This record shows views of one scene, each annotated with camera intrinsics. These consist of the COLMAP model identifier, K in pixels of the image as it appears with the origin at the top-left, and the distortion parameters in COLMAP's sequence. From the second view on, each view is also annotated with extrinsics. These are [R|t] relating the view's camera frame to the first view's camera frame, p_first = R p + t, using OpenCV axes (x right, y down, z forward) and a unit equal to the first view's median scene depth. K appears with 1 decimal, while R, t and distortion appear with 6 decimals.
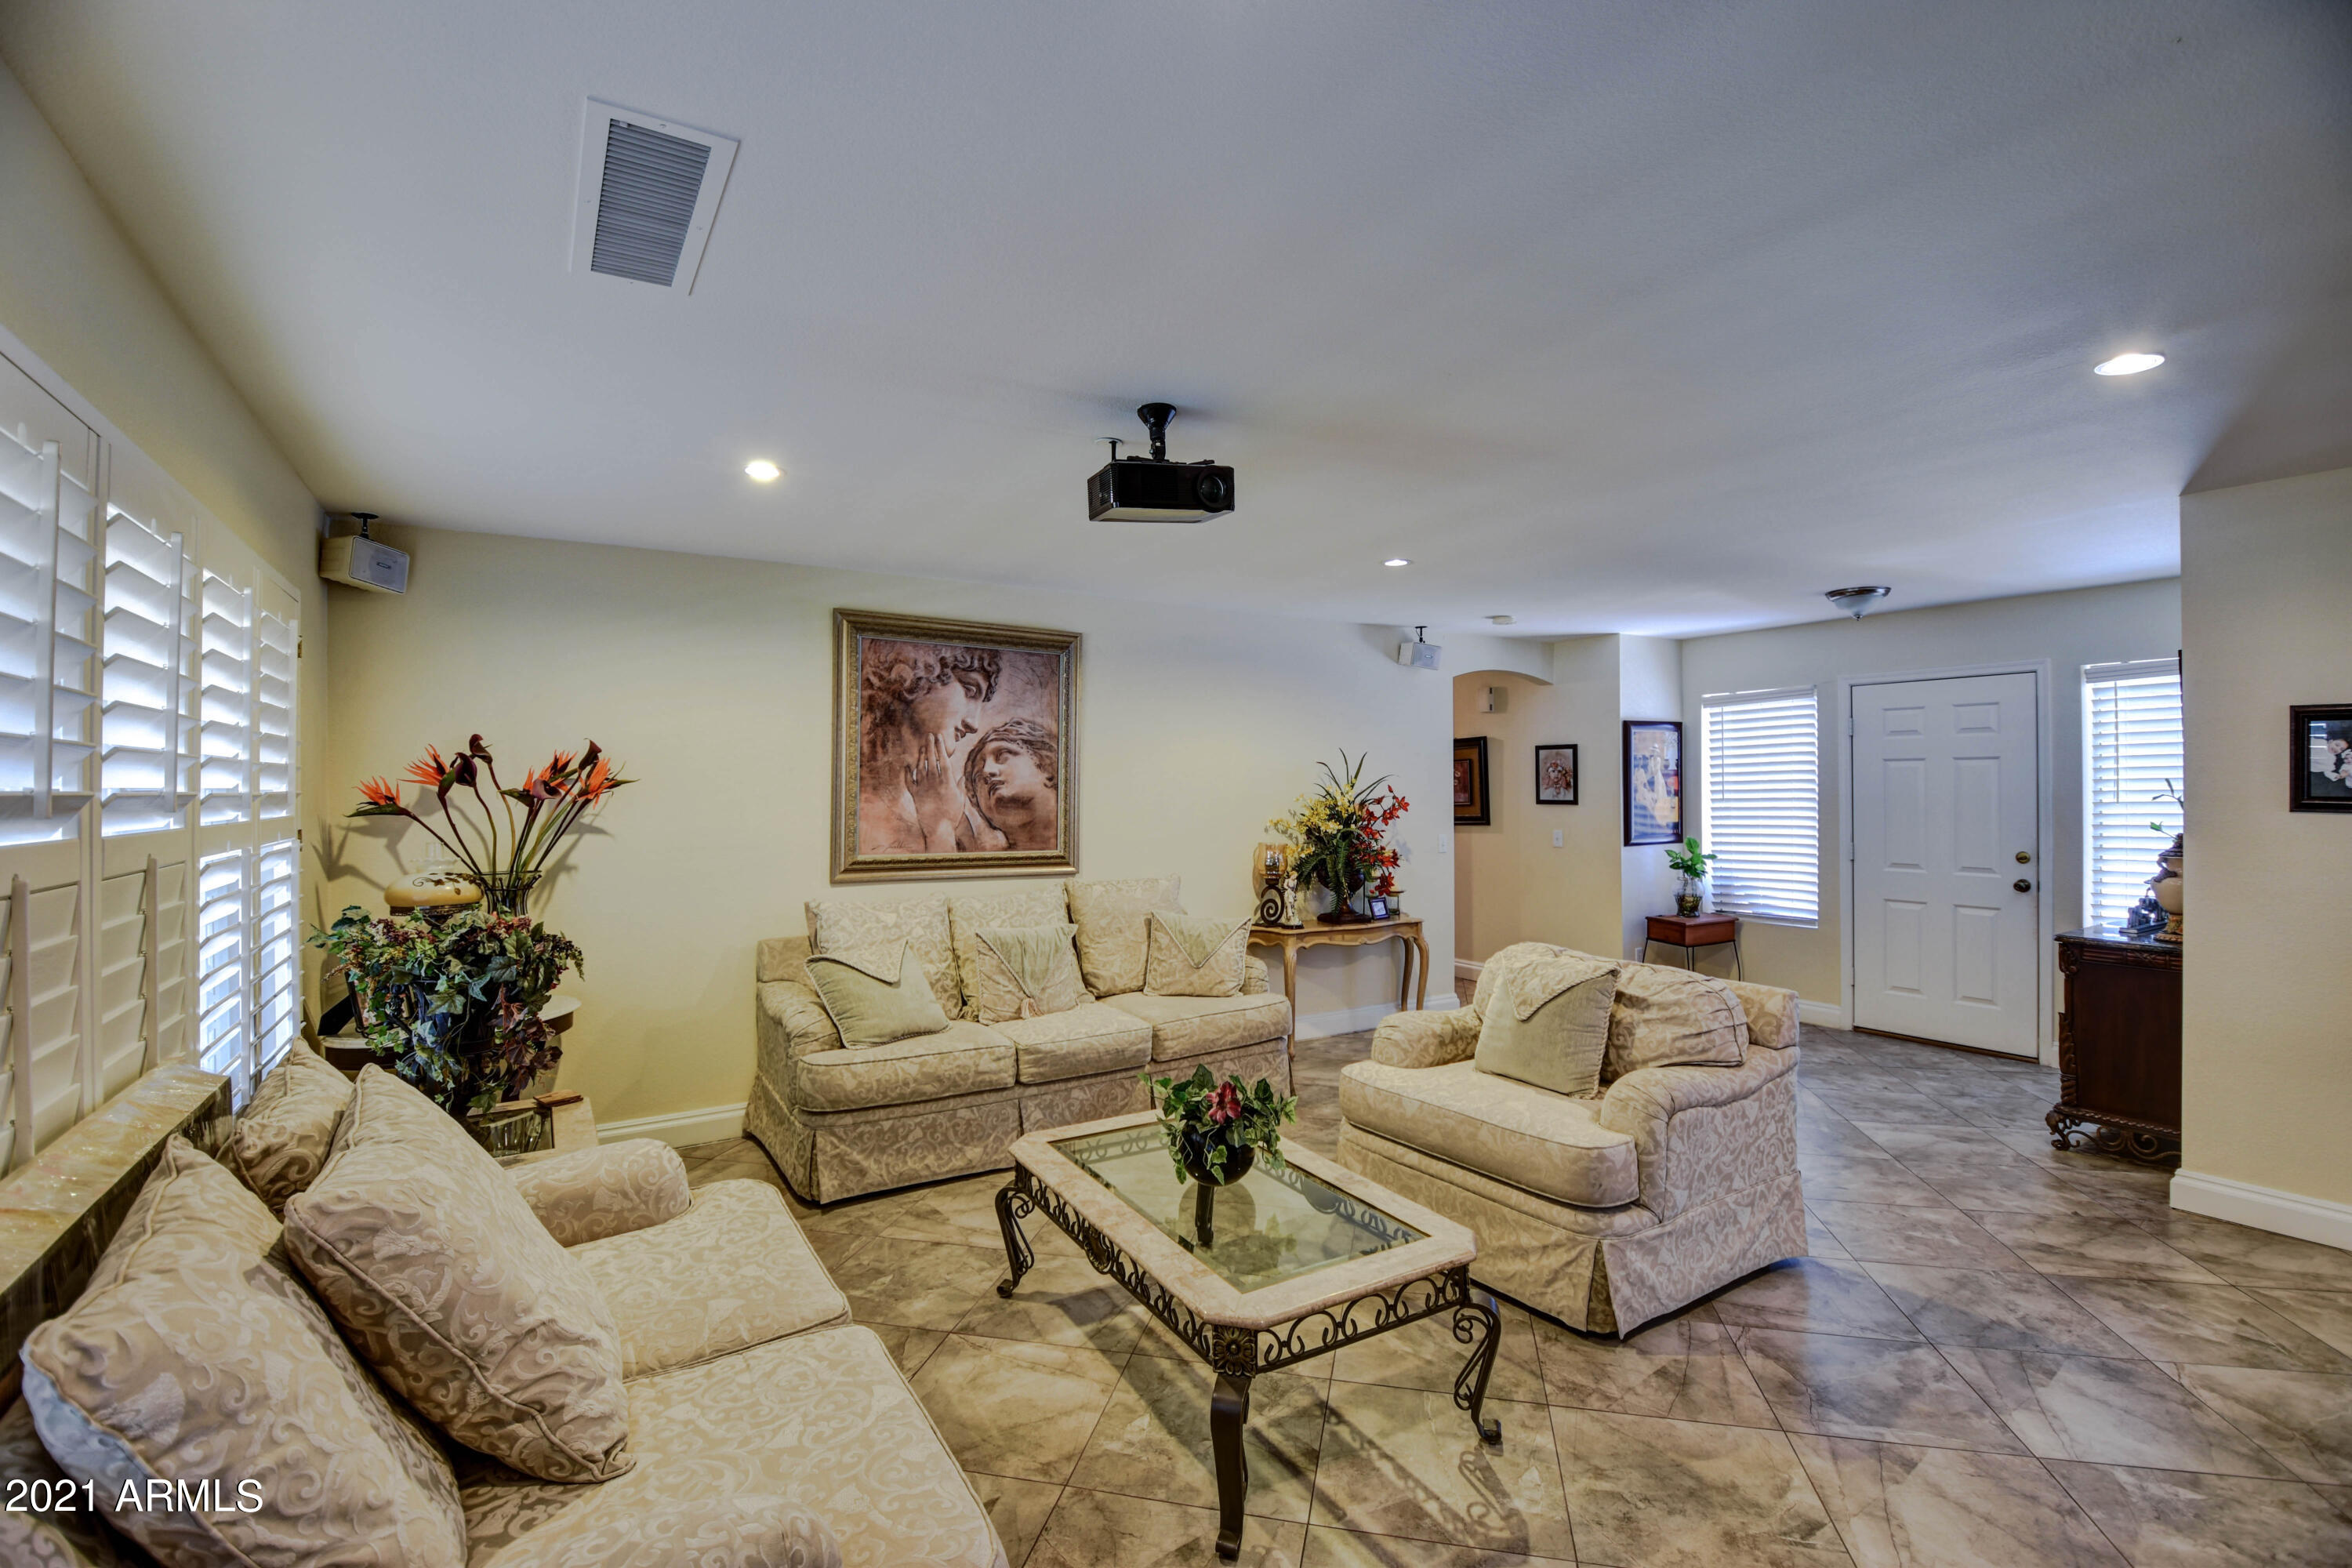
lens RADIAL K [[1041.4, 0, 1158.4], [0, 1041.4, 776.8], [0, 0, 1]] dist [0.000242, -0.014096]
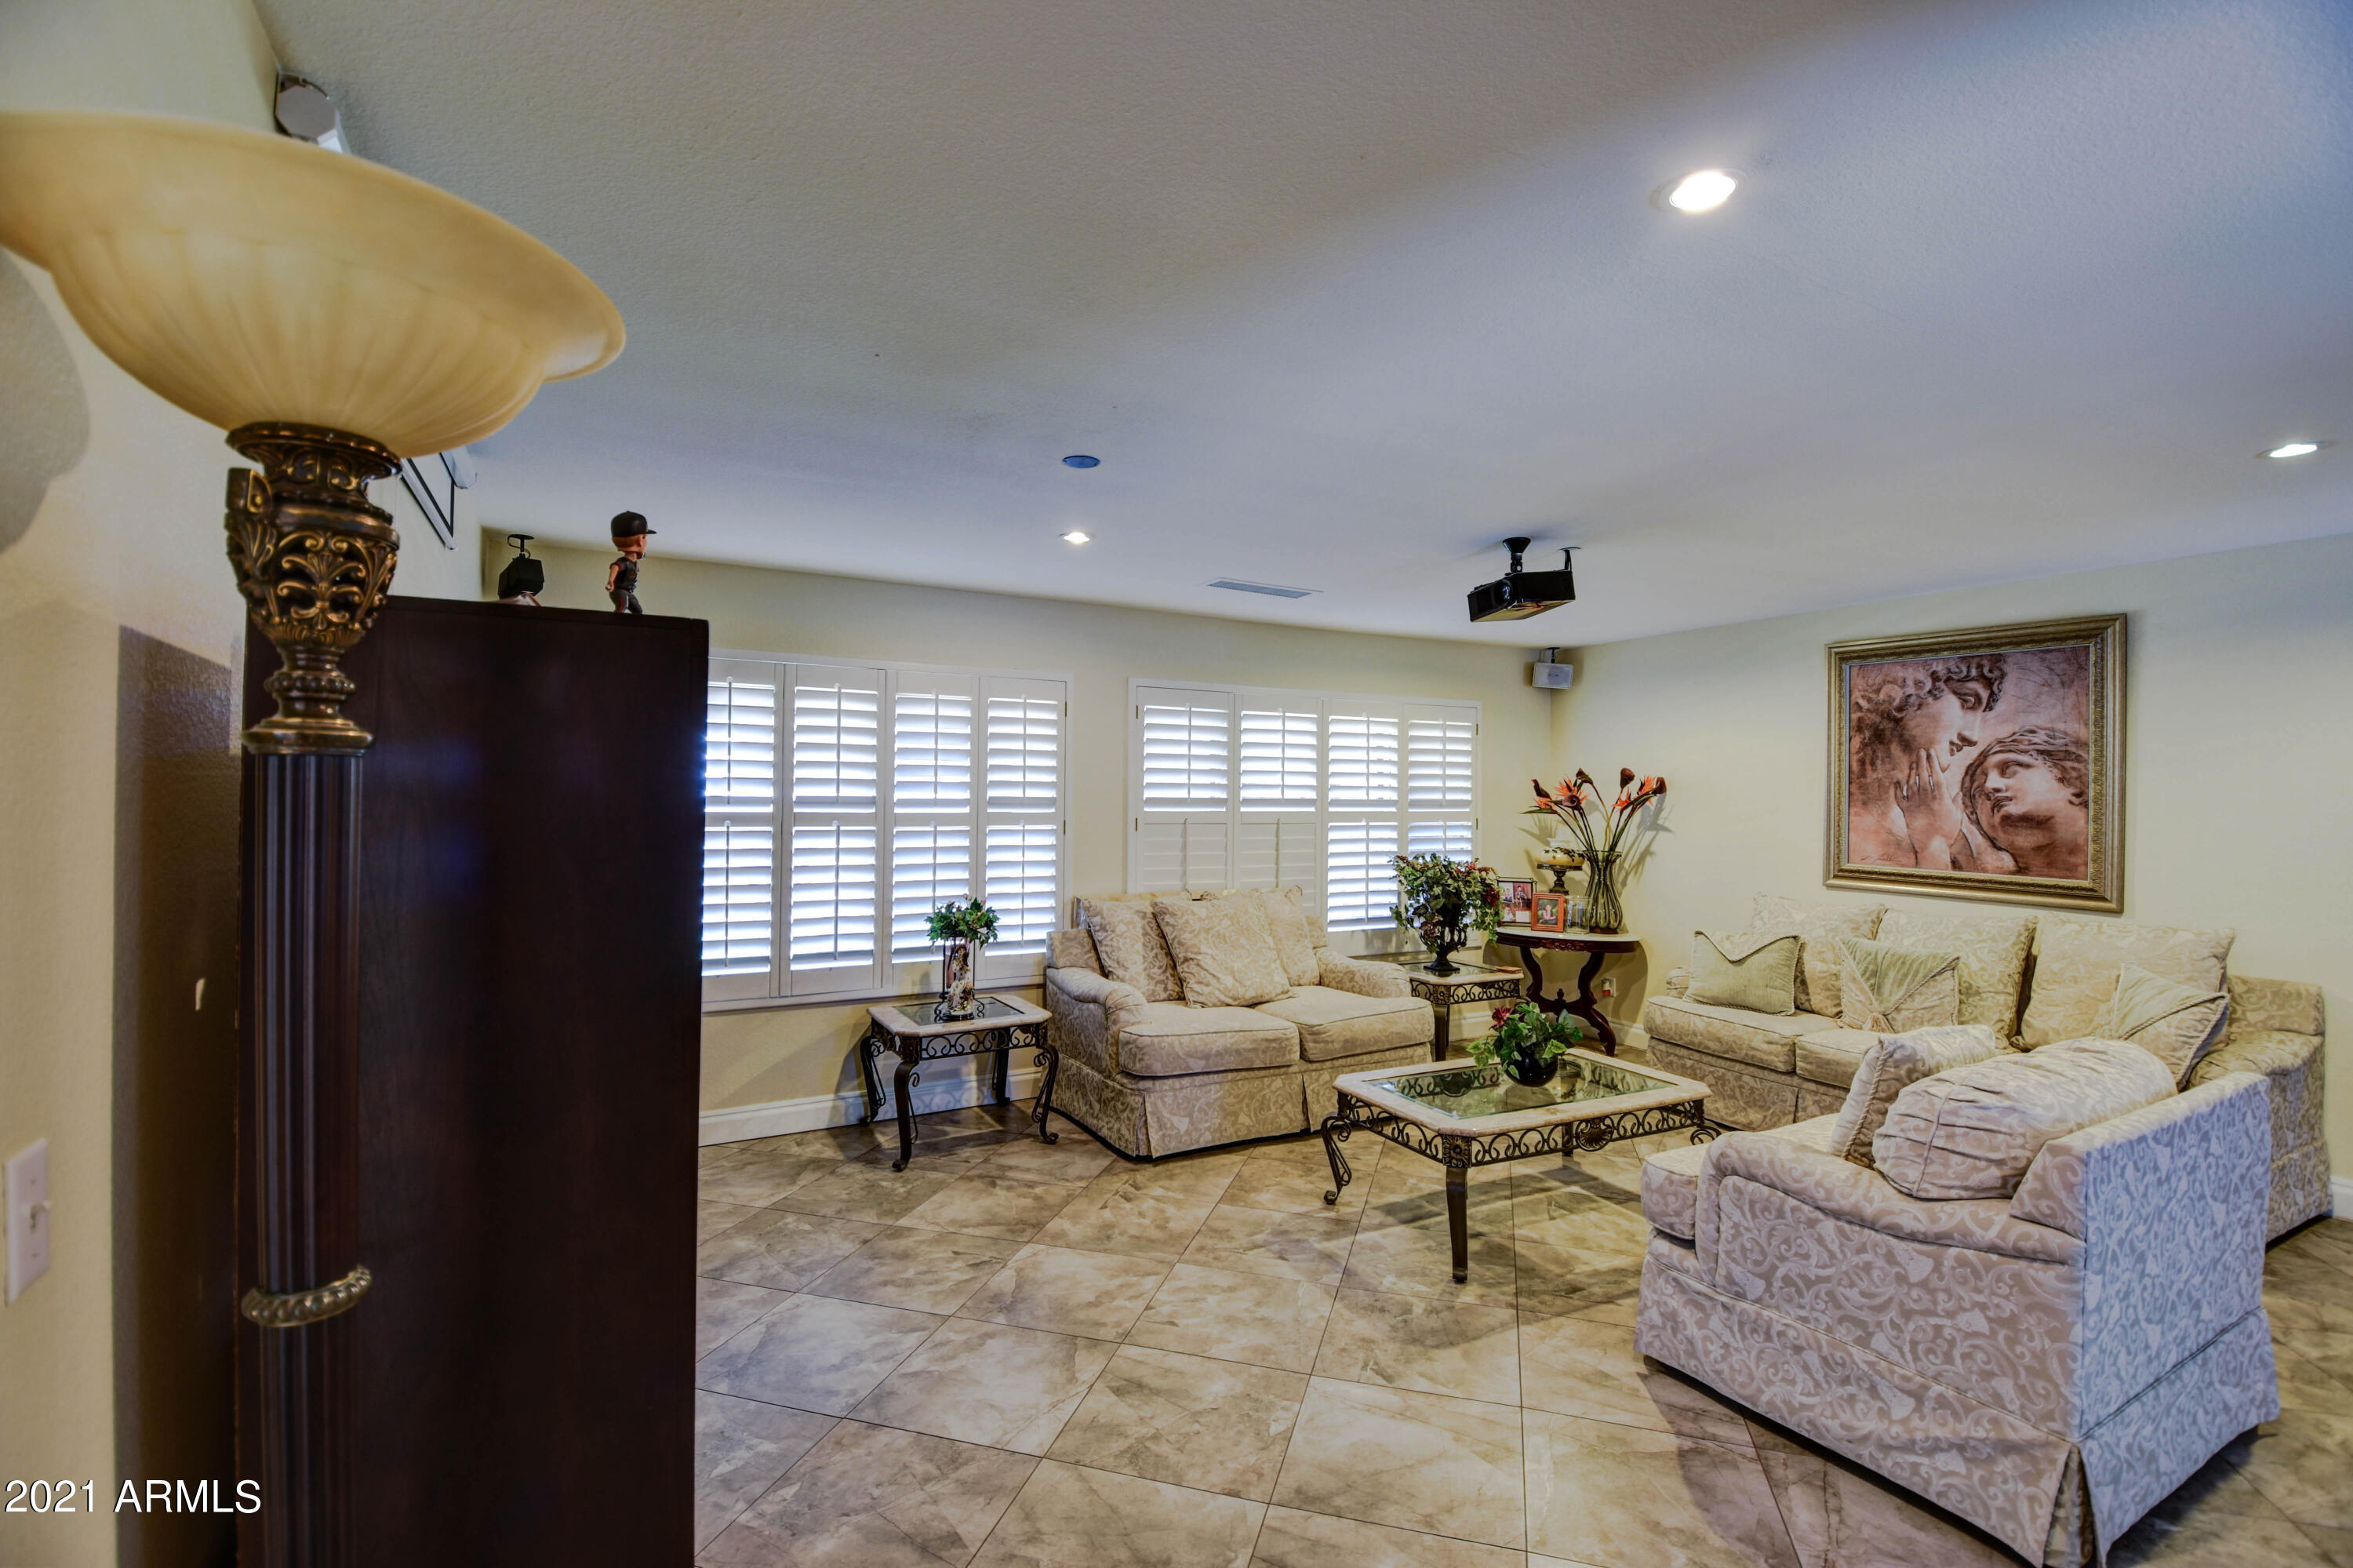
lens RADIAL K [[1041.8, 0, 1182.2], [0, 1041.8, 794.7], [0, 0, 1]] dist [0.000242, -0.014096]
pose [[-0.049242, 0.001822, -0.998785, 0.810896], [0.001550, 0.999997, 0.001748, -0.000695], [0.998786, -0.001462, -0.049245, 0.336271]]
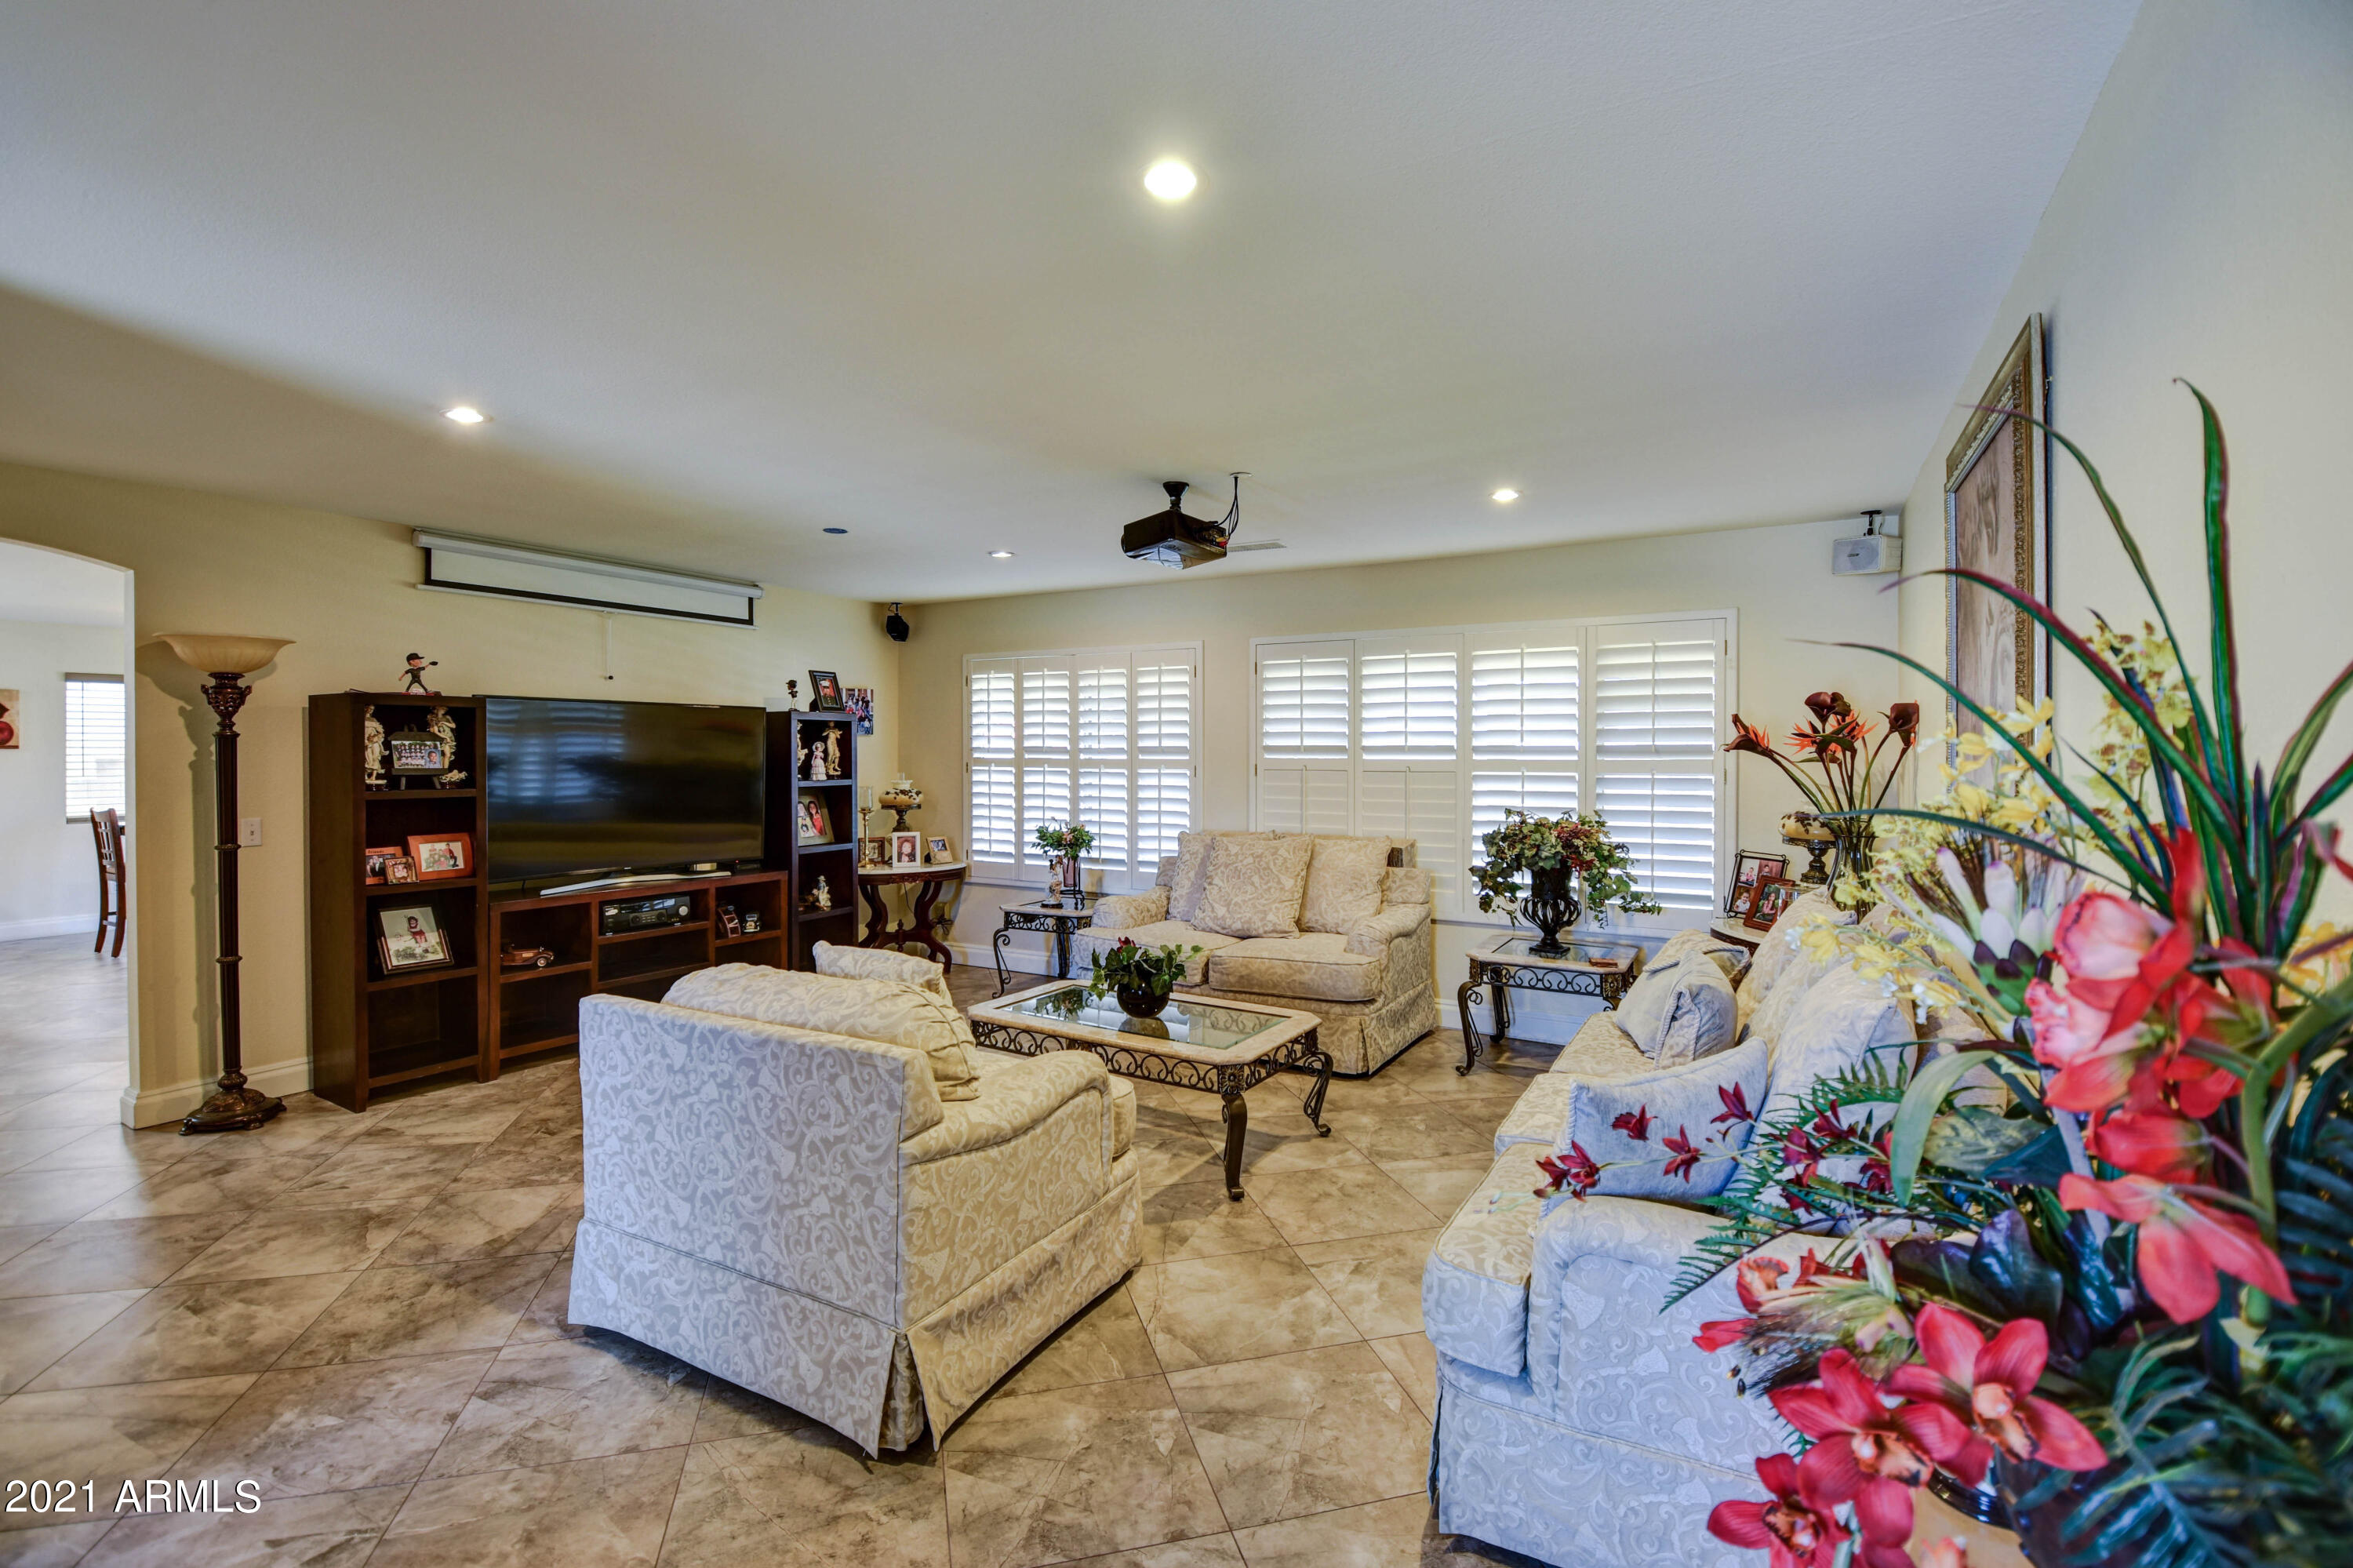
lens RADIAL K [[1041.8, 0, 1178.6], [0, 1041.8, 761.0], [0, 0, 1]] dist [0.000242, -0.014096]
pose [[-0.875635, 0.010144, -0.482867, 0.374604], [0.007613, 0.999945, 0.007200, 0.012198], [0.482914, 0.002629, -0.875664, 1.249947]]
